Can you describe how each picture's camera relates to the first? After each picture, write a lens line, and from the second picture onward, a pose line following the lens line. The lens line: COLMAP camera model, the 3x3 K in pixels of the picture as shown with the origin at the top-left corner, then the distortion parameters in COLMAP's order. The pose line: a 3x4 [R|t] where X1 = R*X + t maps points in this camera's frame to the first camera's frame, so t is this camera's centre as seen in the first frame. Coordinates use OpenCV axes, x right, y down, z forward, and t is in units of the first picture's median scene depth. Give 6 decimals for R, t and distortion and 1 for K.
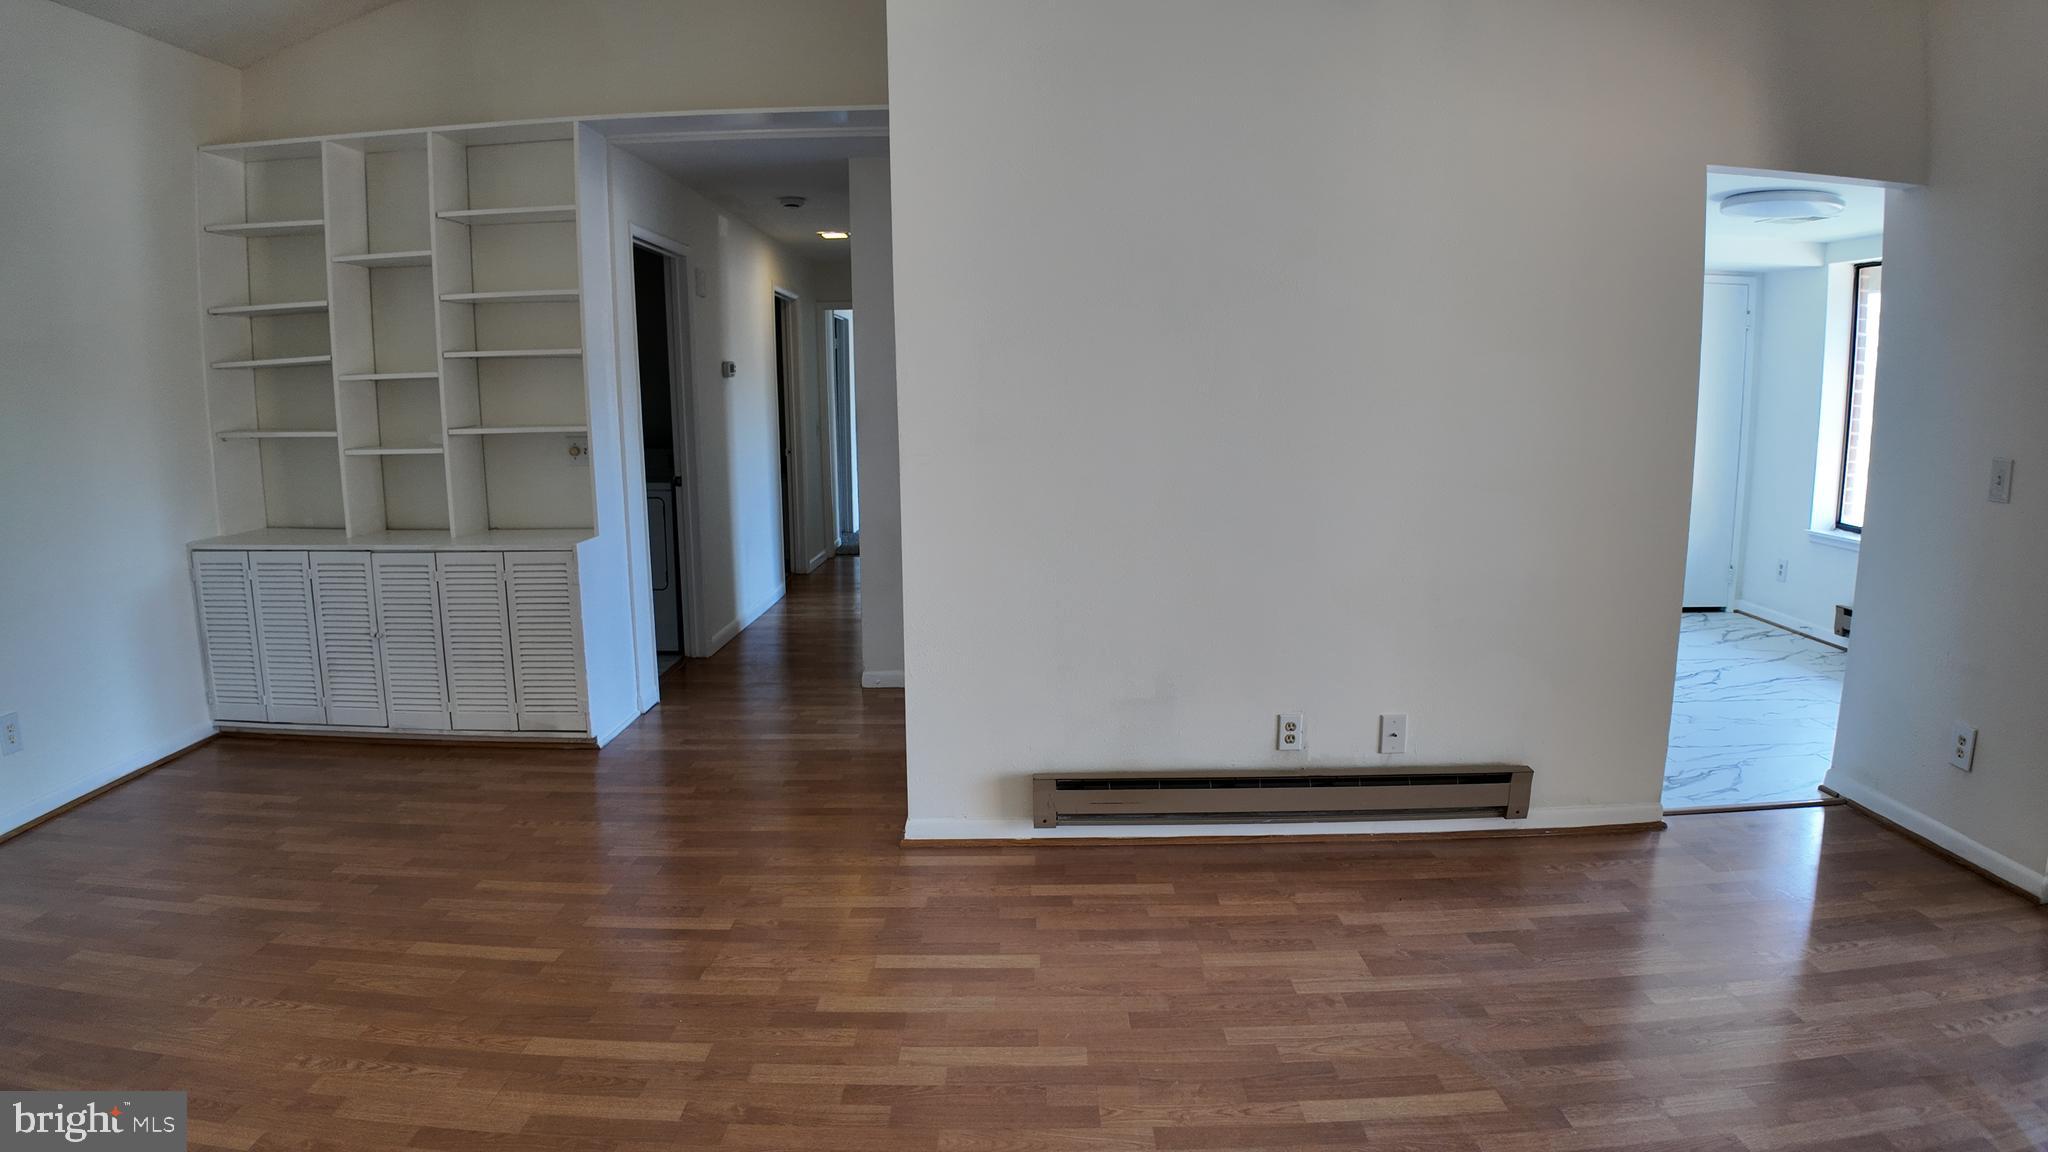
lens RADIAL K [[1085.0, 0, 1024.5], [0, 1085.0, 573.2], [0, 0, 1]] dist [-0.108102, -0.007764]
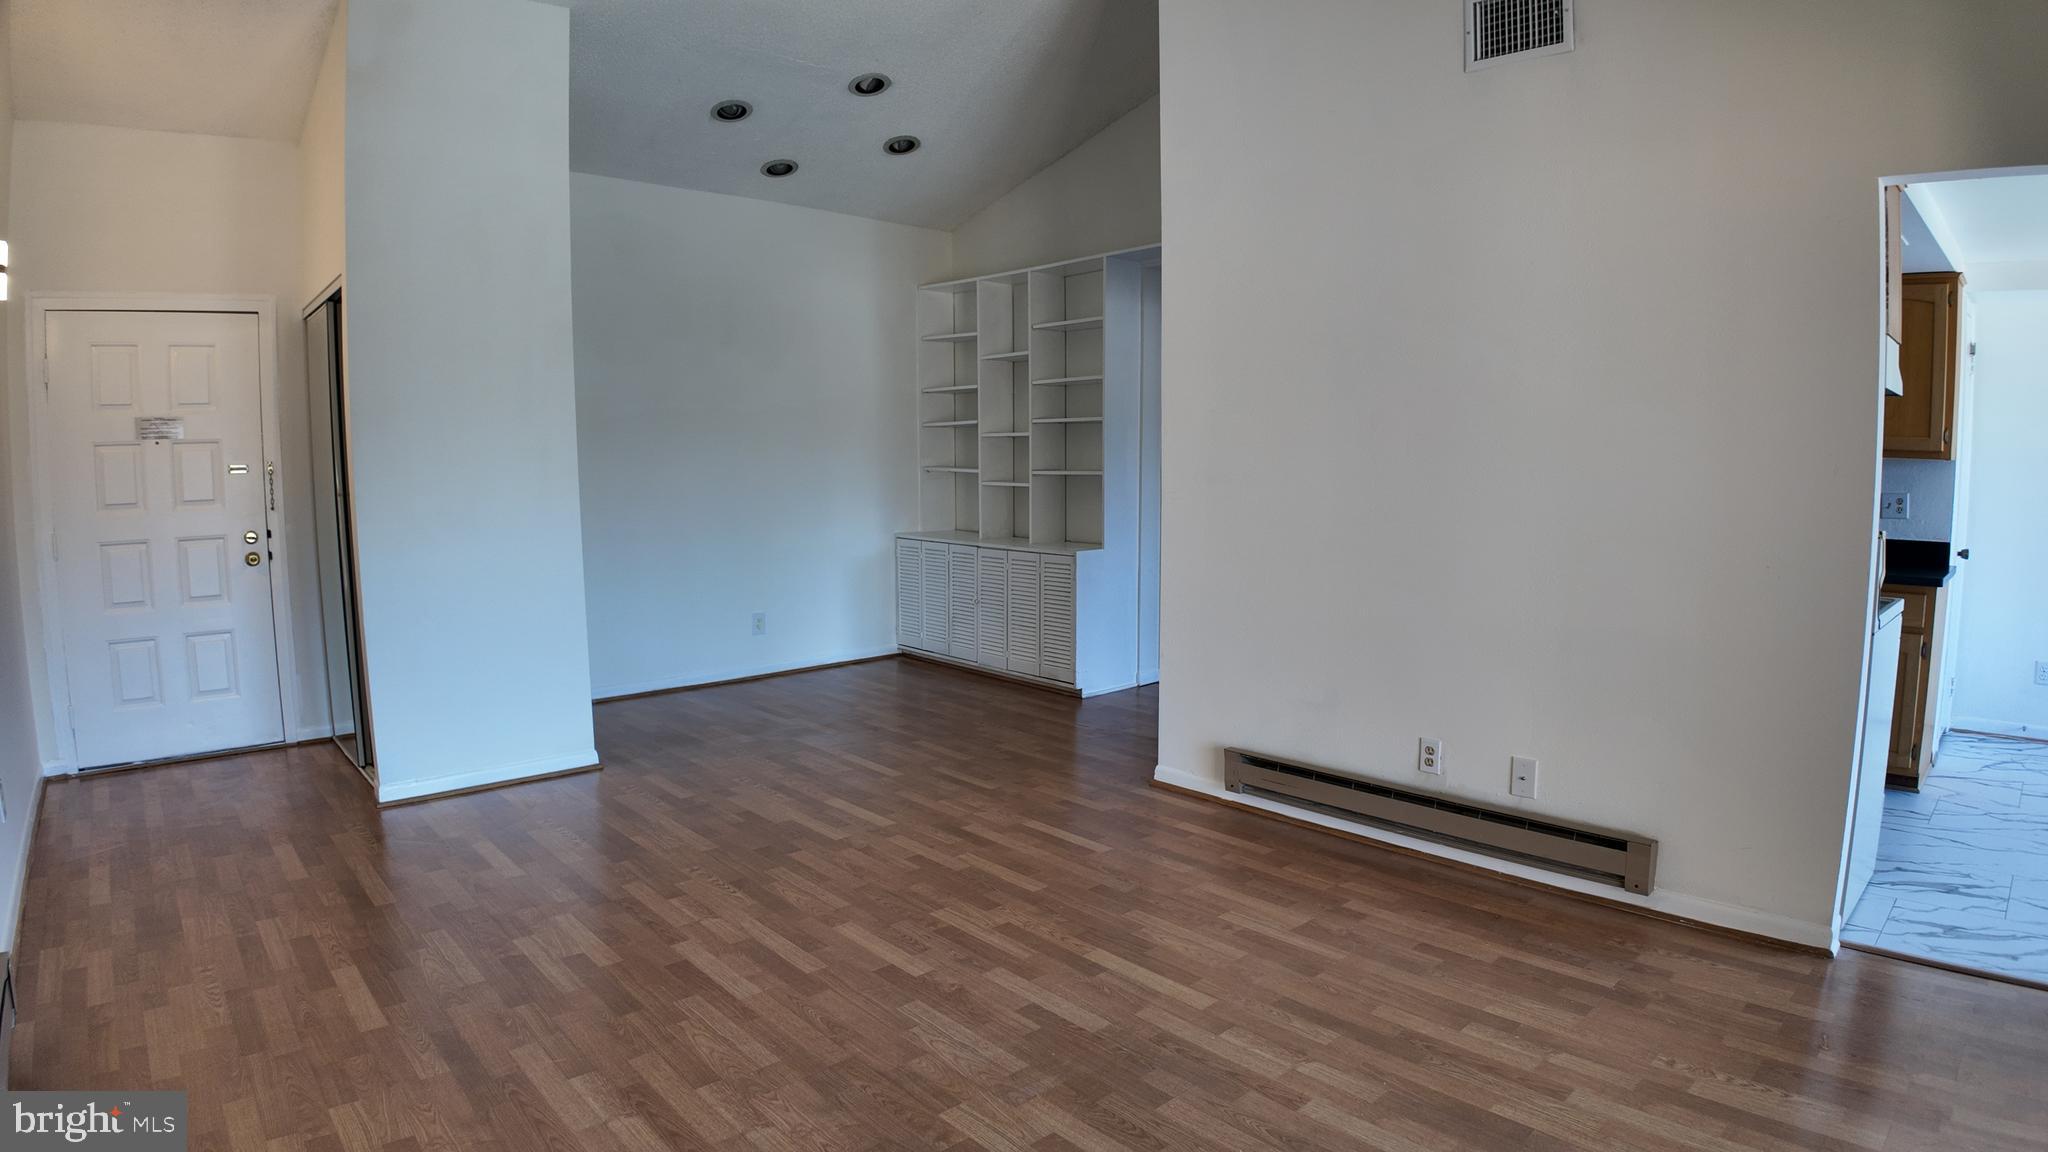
lens RADIAL K [[1085.0, 0, 1025.4], [0, 1085.0, 579.3], [0, 0, 1]] dist [-0.108102, -0.007764]
pose [[0.674416, 0.083840, -0.733576, 0.747138], [-0.117292, 0.993081, 0.005666, 0.011220], [0.728976, 0.082221, 0.679584, -0.053023]]
